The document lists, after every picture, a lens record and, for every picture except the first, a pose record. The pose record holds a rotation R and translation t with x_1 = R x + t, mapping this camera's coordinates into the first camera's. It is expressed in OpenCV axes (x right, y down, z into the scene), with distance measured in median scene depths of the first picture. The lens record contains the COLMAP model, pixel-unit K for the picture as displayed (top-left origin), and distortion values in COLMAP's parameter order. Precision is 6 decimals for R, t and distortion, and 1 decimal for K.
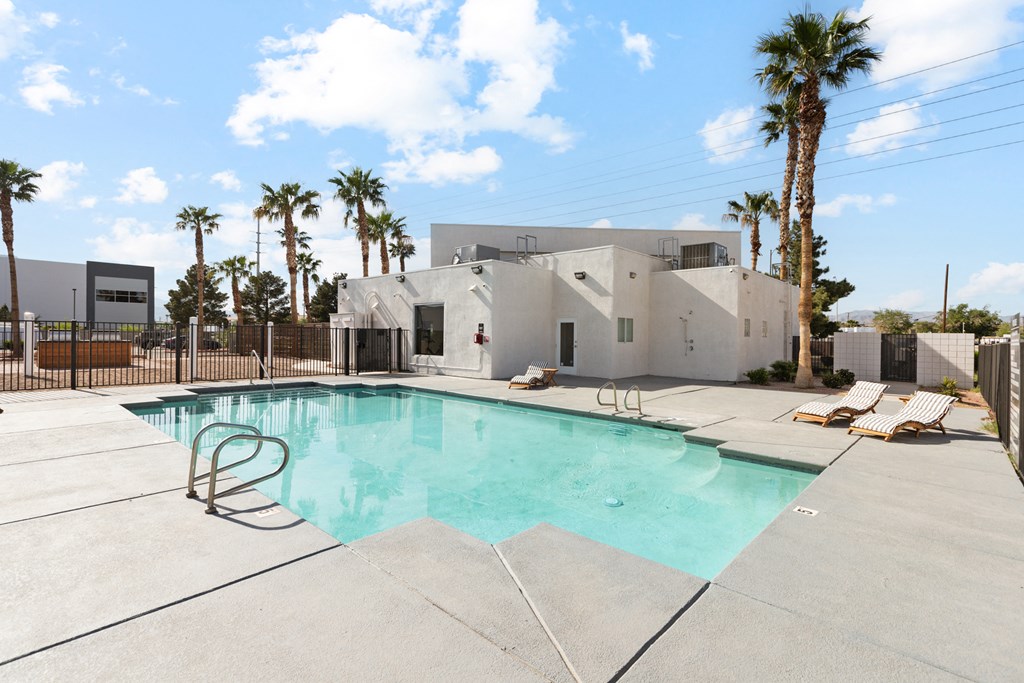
lens RADIAL K [[471.0, 0, 508.6], [0, 471.0, 334.8], [0, 0, 1]] dist [0.000320, 0.000024]
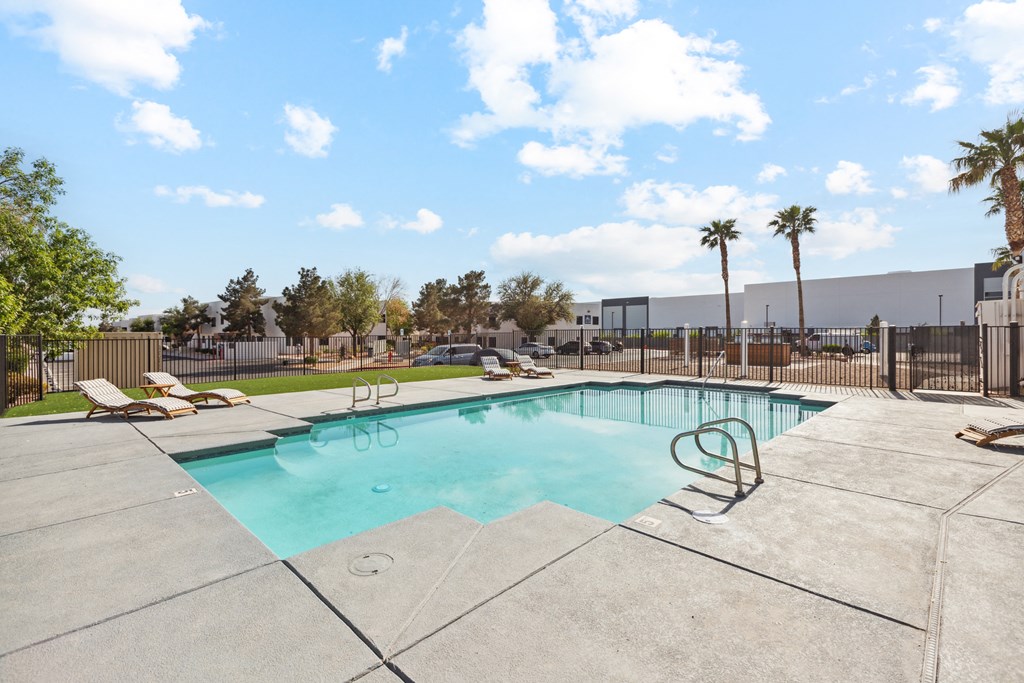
lens RADIAL K [[471.0, 0, 512.9], [0, 471.0, 342.6], [0, 0, 1]] dist [0.000320, 0.000024]
pose [[-0.019984, 0.001530, -0.999799, 0.363303], [0.002218, 0.999996, 0.001486, 0.005975], [0.999798, -0.002188, -0.019987, 0.352654]]
